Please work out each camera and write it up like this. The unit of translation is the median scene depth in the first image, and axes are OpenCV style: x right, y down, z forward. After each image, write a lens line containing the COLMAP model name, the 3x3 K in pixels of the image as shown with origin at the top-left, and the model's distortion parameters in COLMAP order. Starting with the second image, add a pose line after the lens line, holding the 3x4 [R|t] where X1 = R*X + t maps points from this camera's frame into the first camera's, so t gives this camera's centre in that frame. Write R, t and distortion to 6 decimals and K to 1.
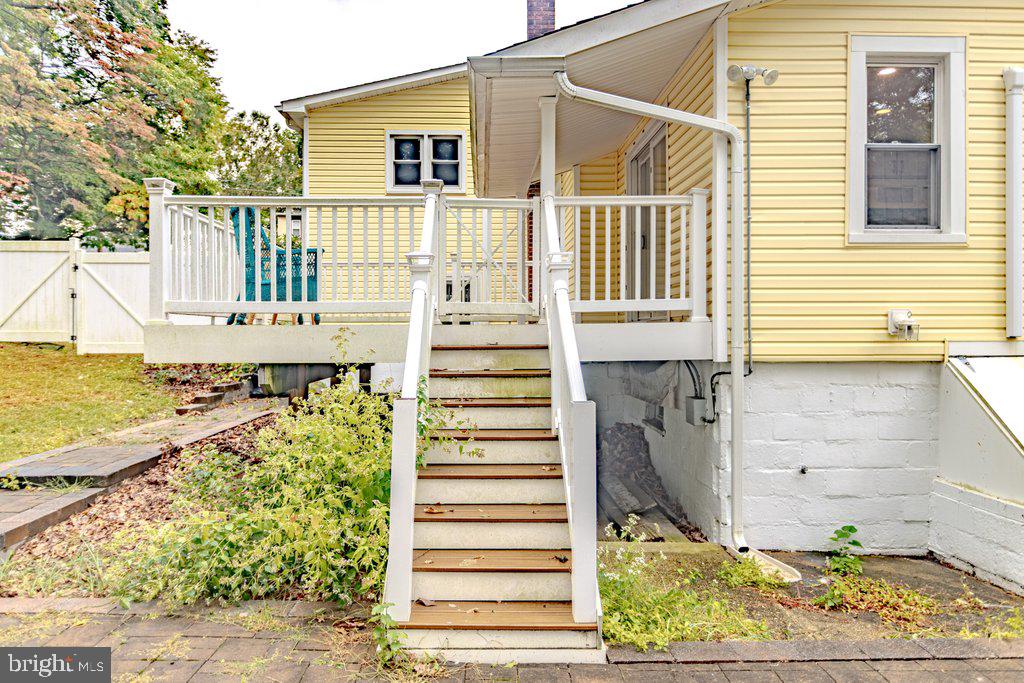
lens RADIAL K [[512.6, 0, 512.9], [0, 512.6, 336.9], [0, 0, 1]] dist [-0.002202, 0.000019]
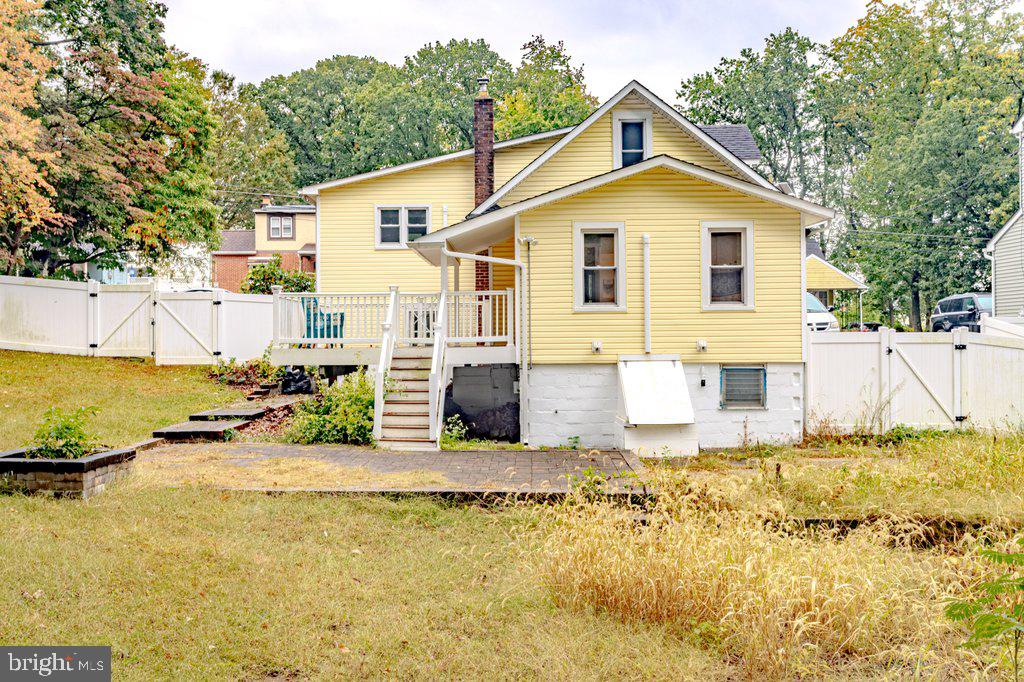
lens RADIAL K [[670.2, 0, 512.0], [0, 670.2, 341.0], [0, 0, 1]] dist [-0.001032, 0.000250]
pose [[0.998992, -0.004951, -0.044607, 0.498706], [0.004487, 0.999935, -0.010506, -0.021434], [0.044657, 0.010295, 0.998949, -1.948008]]
